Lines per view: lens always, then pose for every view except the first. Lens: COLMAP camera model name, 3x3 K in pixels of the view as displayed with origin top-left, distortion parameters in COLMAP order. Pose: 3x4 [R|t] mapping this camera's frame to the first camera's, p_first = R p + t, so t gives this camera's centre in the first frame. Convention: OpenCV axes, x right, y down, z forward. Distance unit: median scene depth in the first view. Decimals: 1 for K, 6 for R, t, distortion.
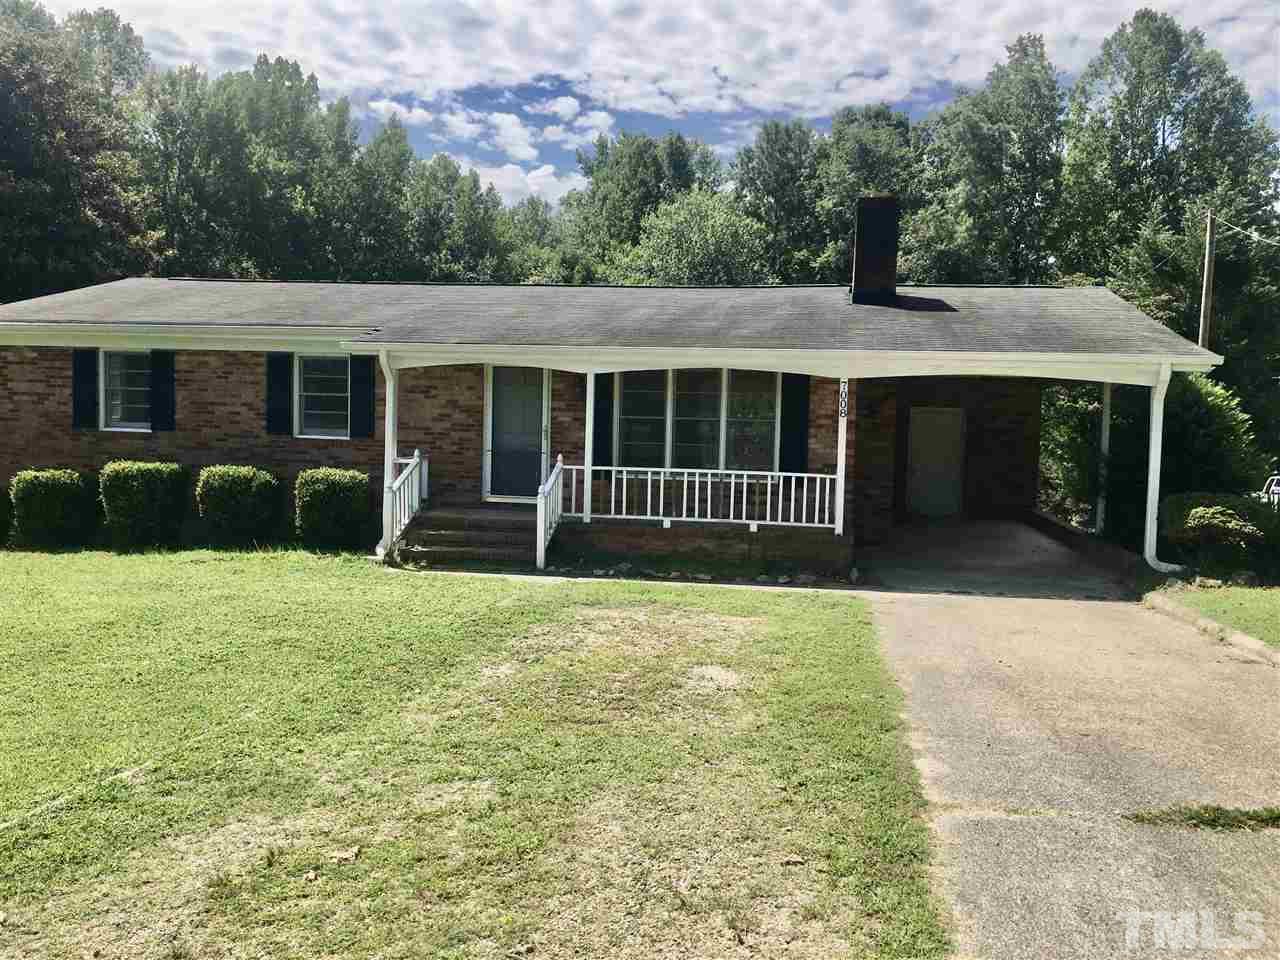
lens RADIAL K [[1074.5, 0, 632.0], [0, 1074.5, 473.8], [0, 0, 1]] dist [0.068985, -0.062156]
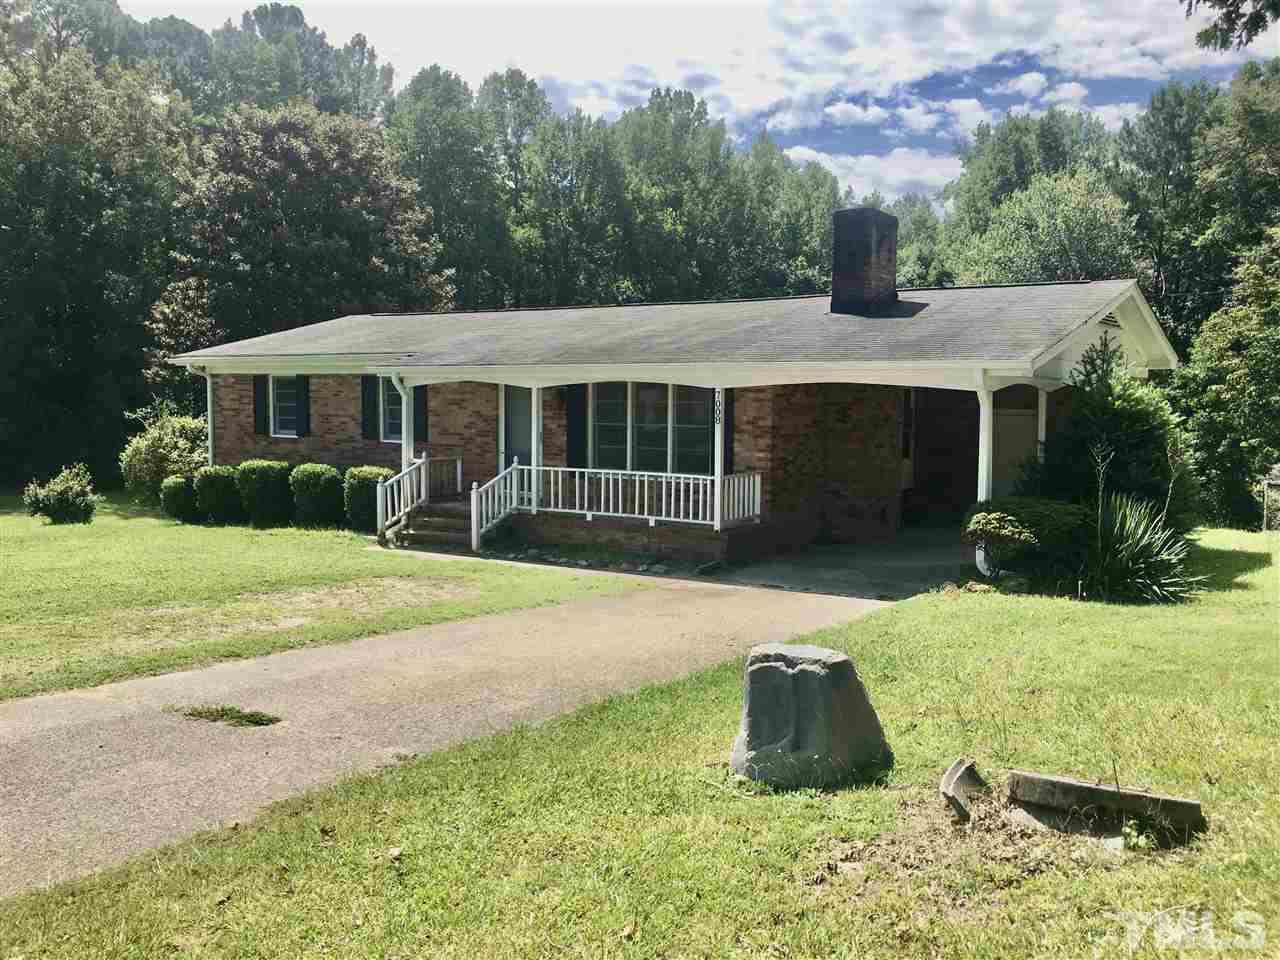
lens RADIAL K [[1074.5, 0, 626.3], [0, 1074.5, 486.0], [0, 0, 1]] dist [0.068985, -0.062156]
pose [[0.916910, 0.016271, -0.398762, 0.485011], [-0.012473, 0.999849, 0.012116, -0.001190], [0.398899, -0.006135, 0.916974, -0.036254]]
